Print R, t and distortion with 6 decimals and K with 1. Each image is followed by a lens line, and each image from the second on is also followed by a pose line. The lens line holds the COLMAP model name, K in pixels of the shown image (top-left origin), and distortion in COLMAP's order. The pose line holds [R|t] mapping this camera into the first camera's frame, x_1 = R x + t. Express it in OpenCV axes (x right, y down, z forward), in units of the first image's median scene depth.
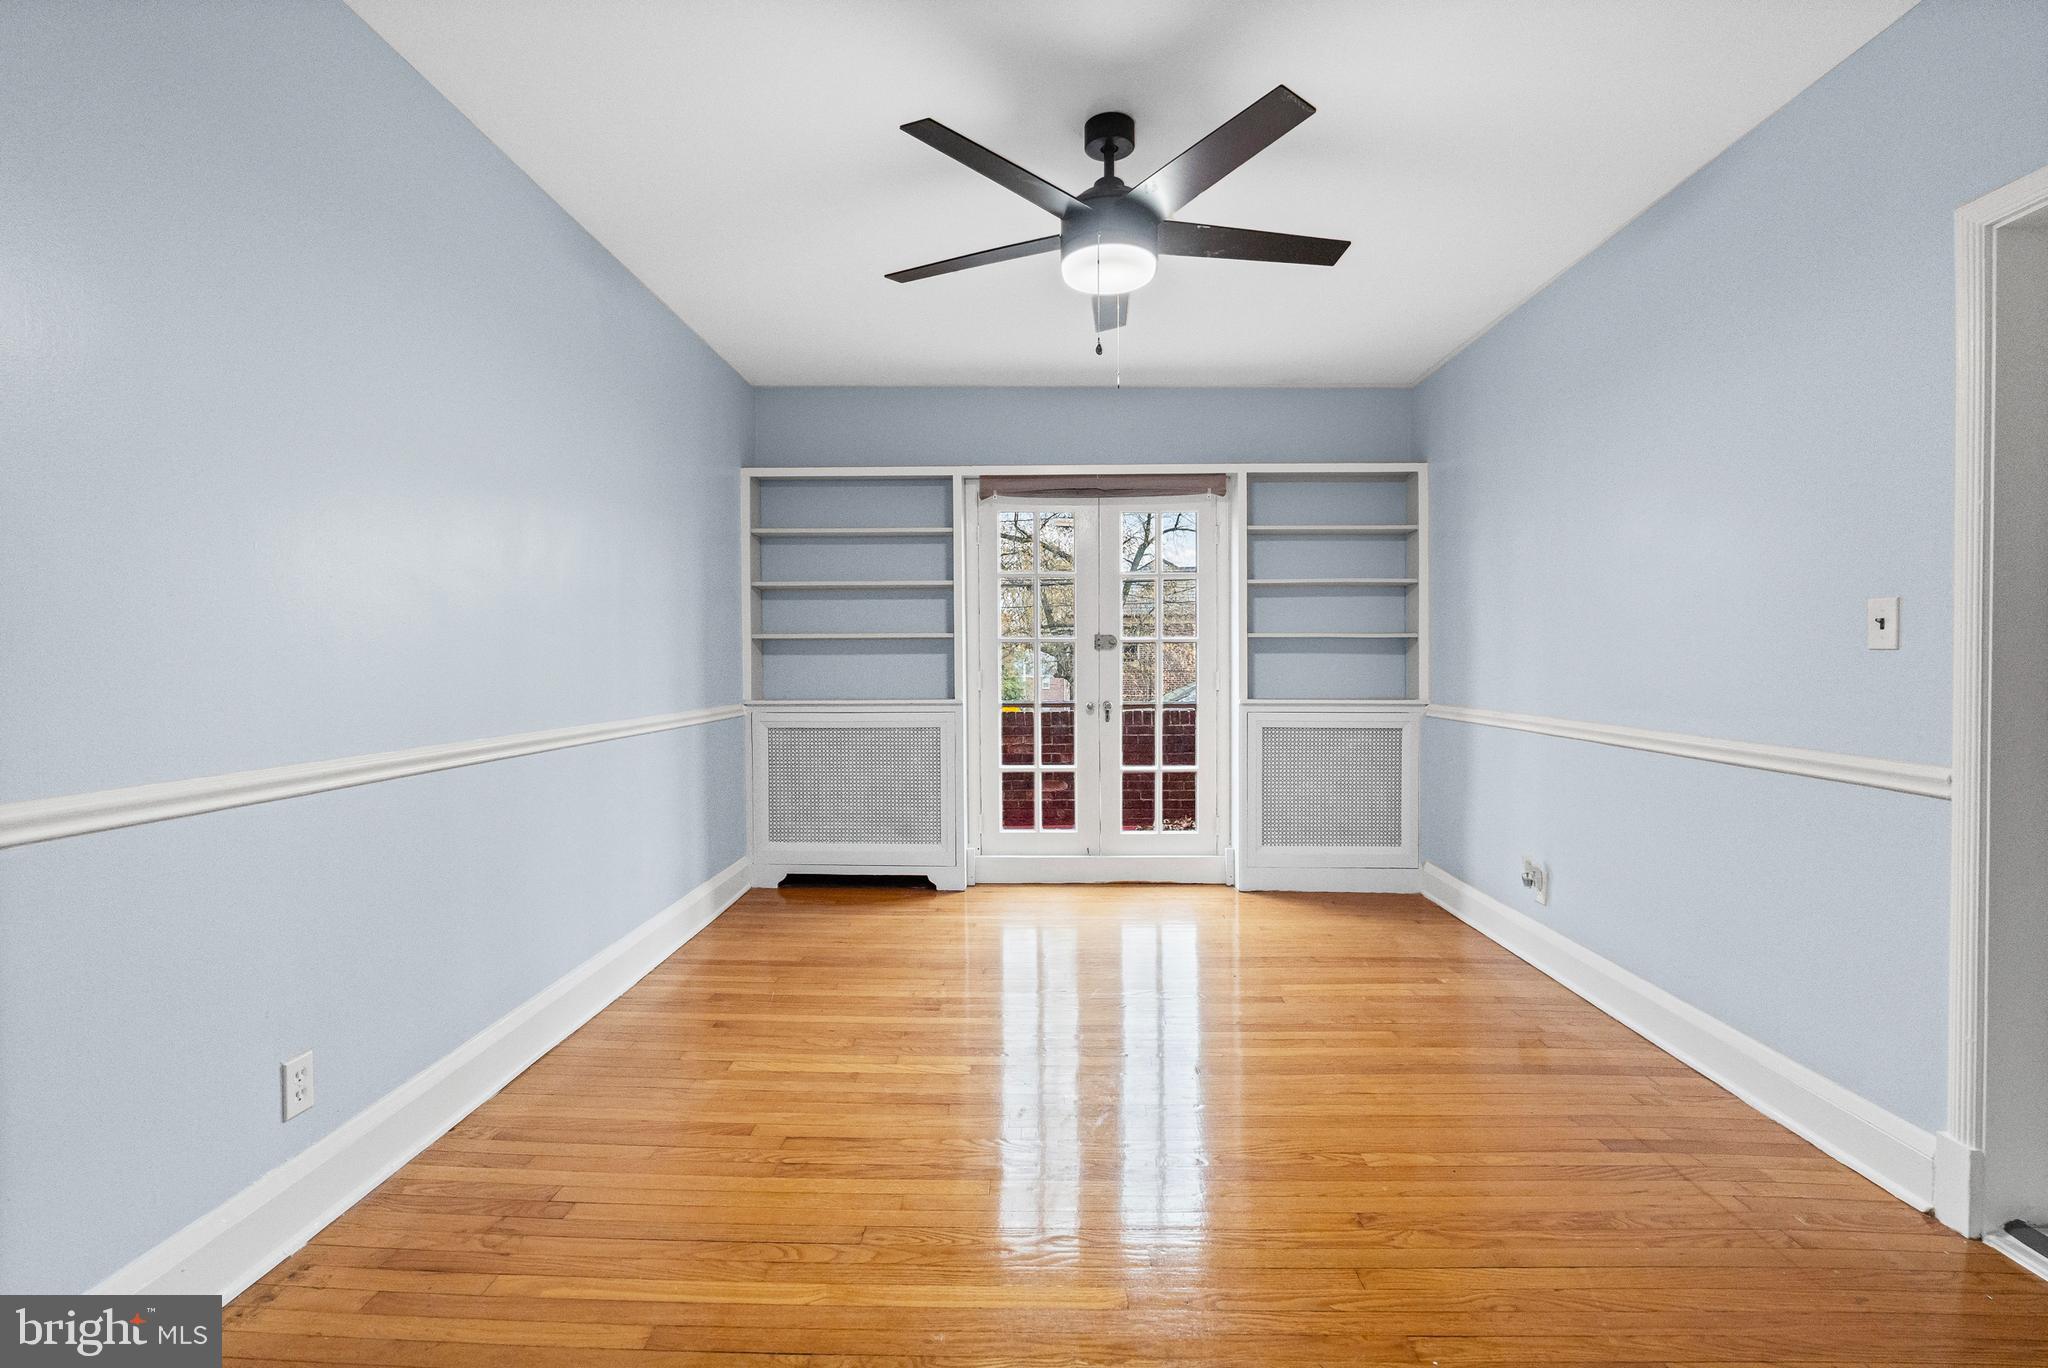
lens RADIAL K [[915.6, 0, 1021.0], [0, 915.6, 668.0], [0, 0, 1]] dist [-0.004111, -0.000036]
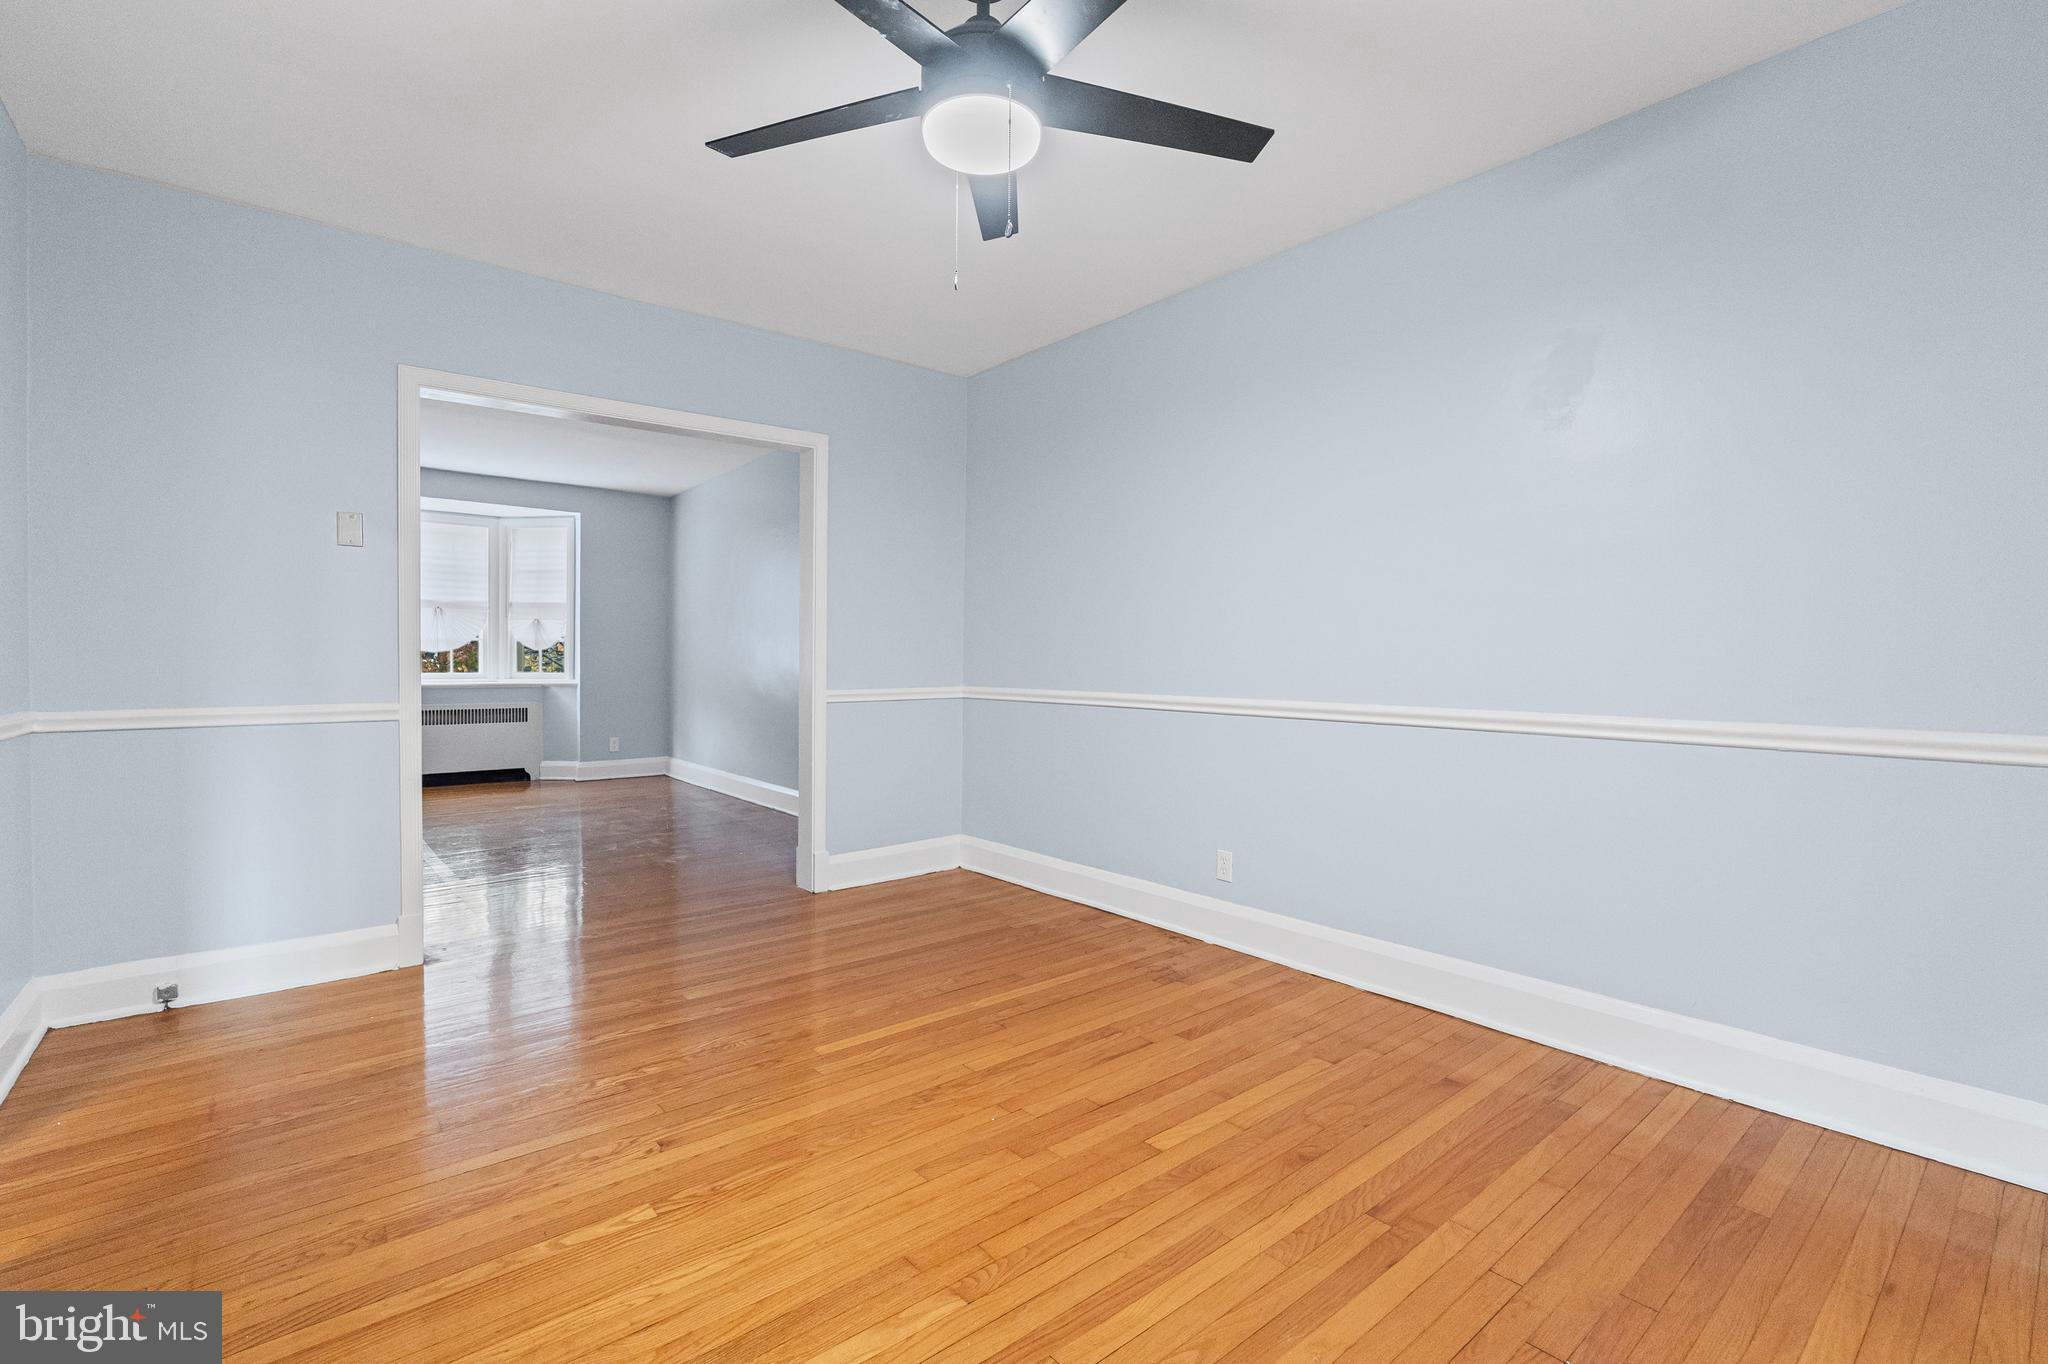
lens RADIAL K [[924.5, 0, 1011.5], [0, 924.5, 678.4], [0, 0, 1]] dist [-0.001781, 0.000137]
pose [[-0.757757, 0.007145, -0.652497, 0.315739], [-0.012168, 0.999611, 0.025077, 0.009624], [0.652423, 0.026942, -0.757376, 0.858127]]
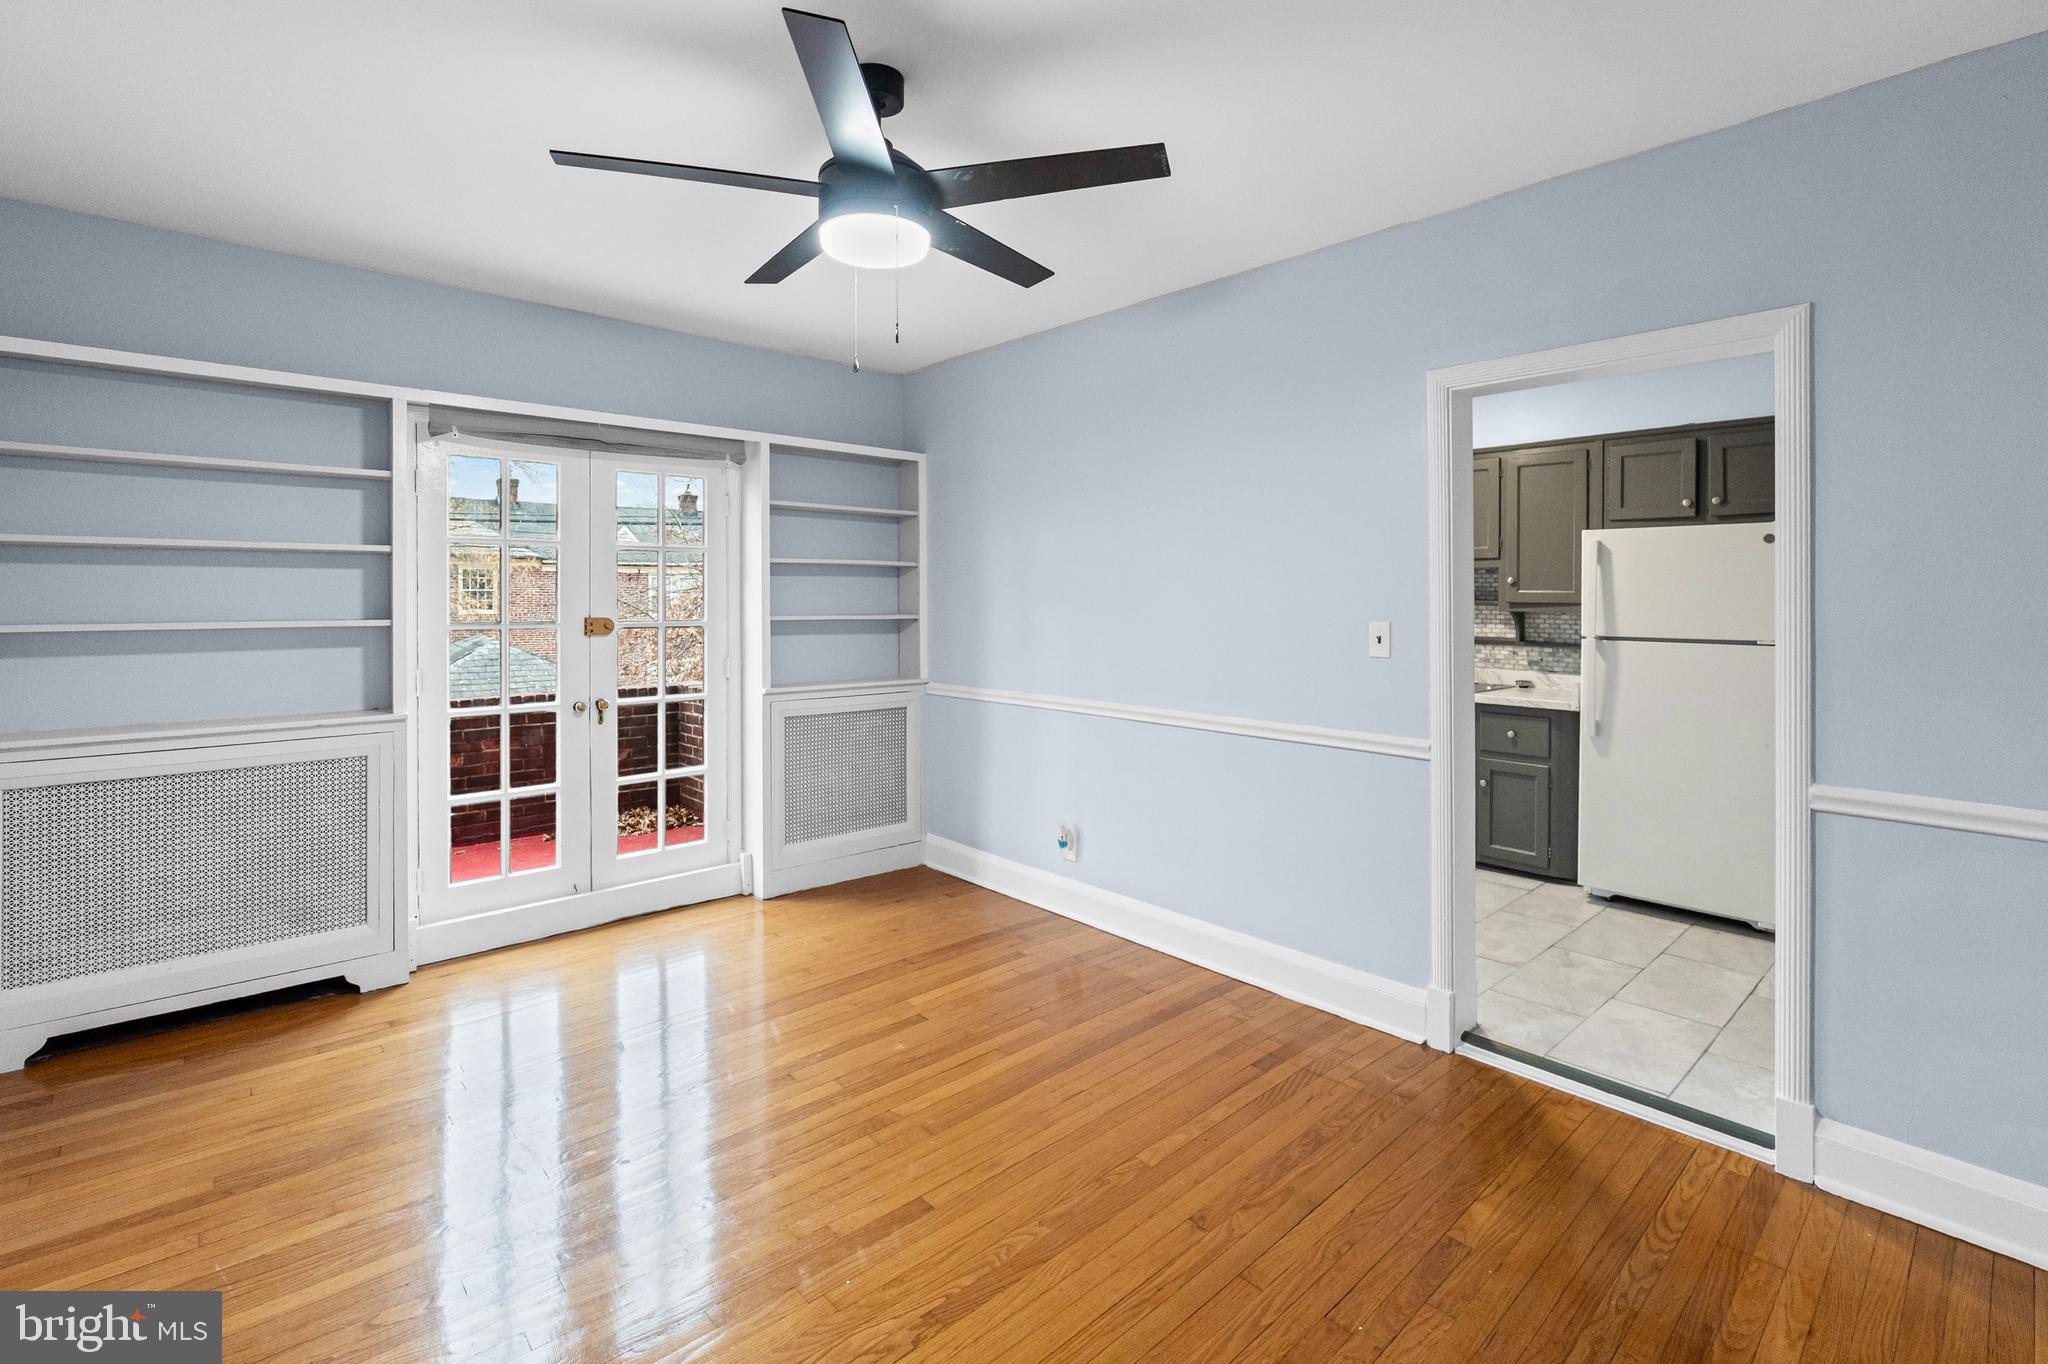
lens RADIAL K [[936.5, 0, 1021.4], [0, 936.5, 585.9], [0, 0, 1]] dist [-0.003824, 0.000852]
pose [[0.727042, 0.012231, 0.686484, -0.217551], [0.005136, 0.999716, -0.023252, -0.045373], [-0.686573, 0.020431, 0.726773, 0.139495]]
